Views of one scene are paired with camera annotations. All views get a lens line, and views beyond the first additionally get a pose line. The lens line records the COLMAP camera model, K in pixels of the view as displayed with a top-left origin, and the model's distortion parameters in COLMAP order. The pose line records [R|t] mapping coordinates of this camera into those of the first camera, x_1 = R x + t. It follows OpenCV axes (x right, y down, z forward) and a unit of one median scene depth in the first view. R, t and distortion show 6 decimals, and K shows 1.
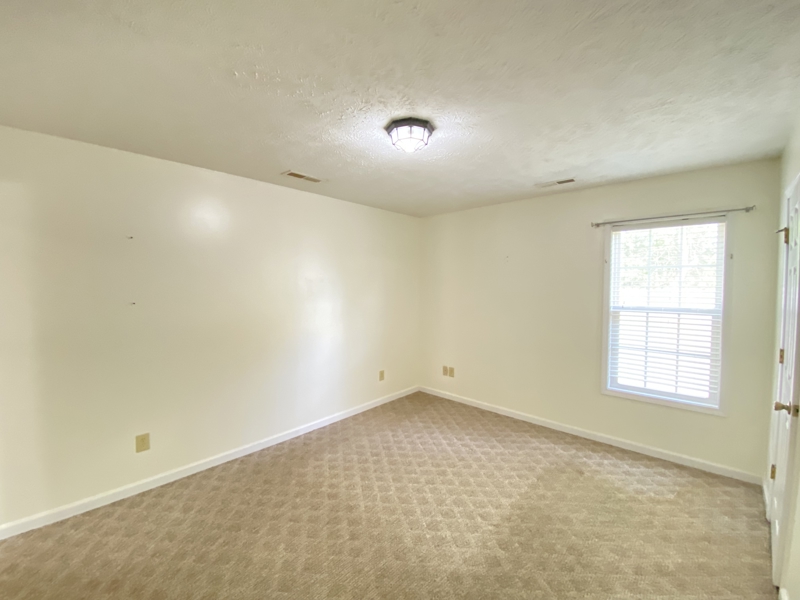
lens RADIAL K [[342.3, 0, 396.5], [0, 342.3, 299.2], [0, 0, 1]] dist [0.035568, -0.029396]
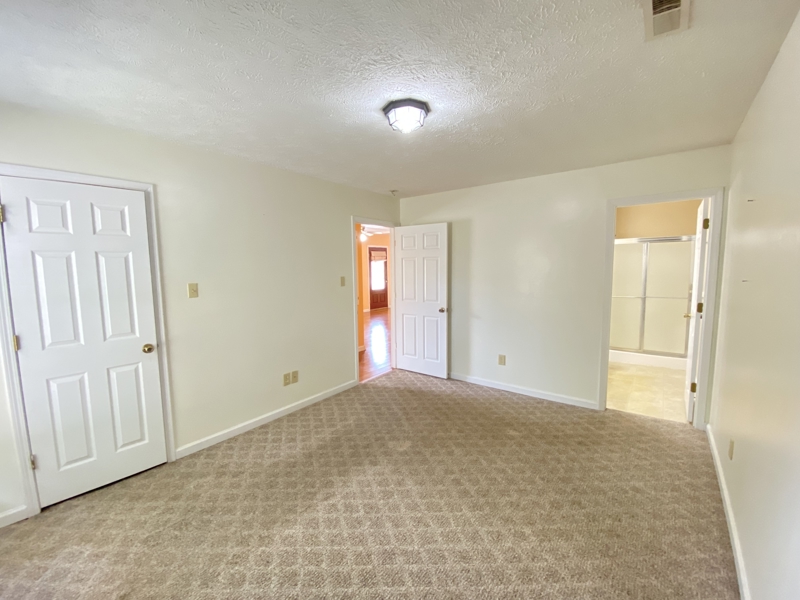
lens RADIAL K [[342.3, 0, 396.5], [0, 342.3, 299.2], [0, 0, 1]] dist [0.035568, -0.029396]
pose [[-0.995511, 0.020833, -0.092324, 0.154181], [0.006784, 0.988671, 0.149948, -0.078948], [0.094402, 0.148649, -0.984374, 1.845278]]
